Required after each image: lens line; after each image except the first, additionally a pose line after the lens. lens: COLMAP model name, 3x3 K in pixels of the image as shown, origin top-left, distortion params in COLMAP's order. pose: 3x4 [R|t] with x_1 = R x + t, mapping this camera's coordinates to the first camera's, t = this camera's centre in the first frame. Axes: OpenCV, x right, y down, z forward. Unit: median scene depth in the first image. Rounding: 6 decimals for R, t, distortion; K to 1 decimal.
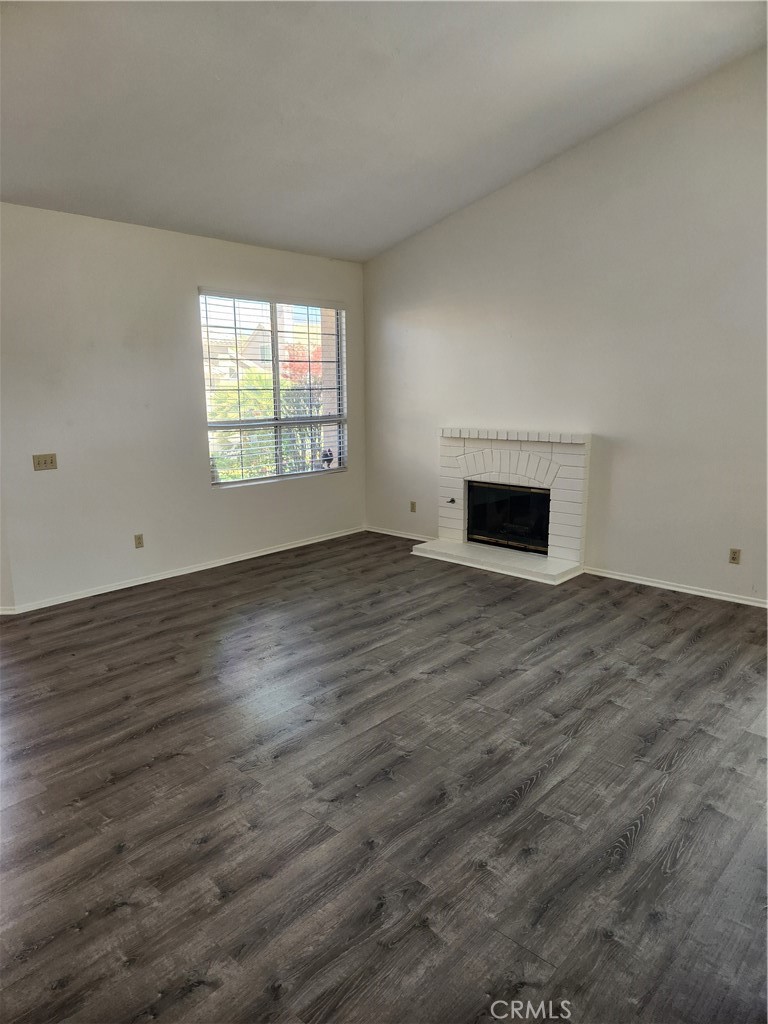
lens RADIAL K [[686.0, 0, 379.7], [0, 686.0, 518.2], [0, 0, 1]] dist [0.071654, -0.064942]
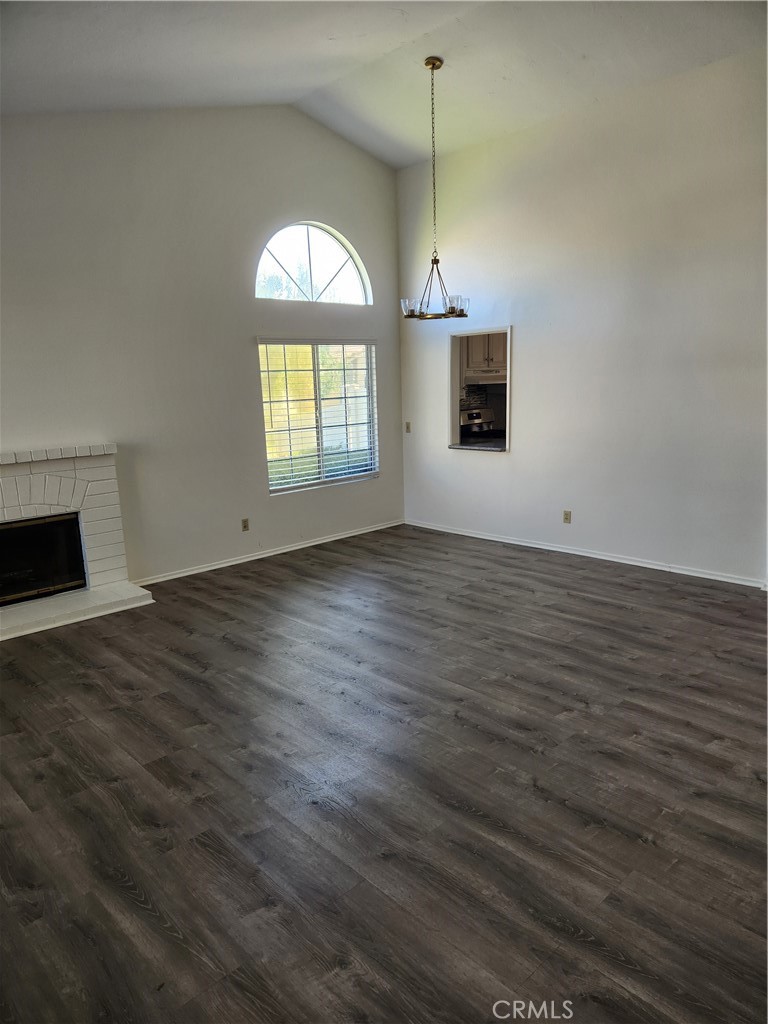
lens RADIAL K [[686.0, 0, 379.7], [0, 686.0, 518.2], [0, 0, 1]] dist [0.071654, -0.064942]
pose [[0.071327, -0.195615, 0.978084, -0.696143], [0.229039, 0.957591, 0.174814, -0.119756], [-0.970801, 0.211550, 0.113105, 0.640162]]
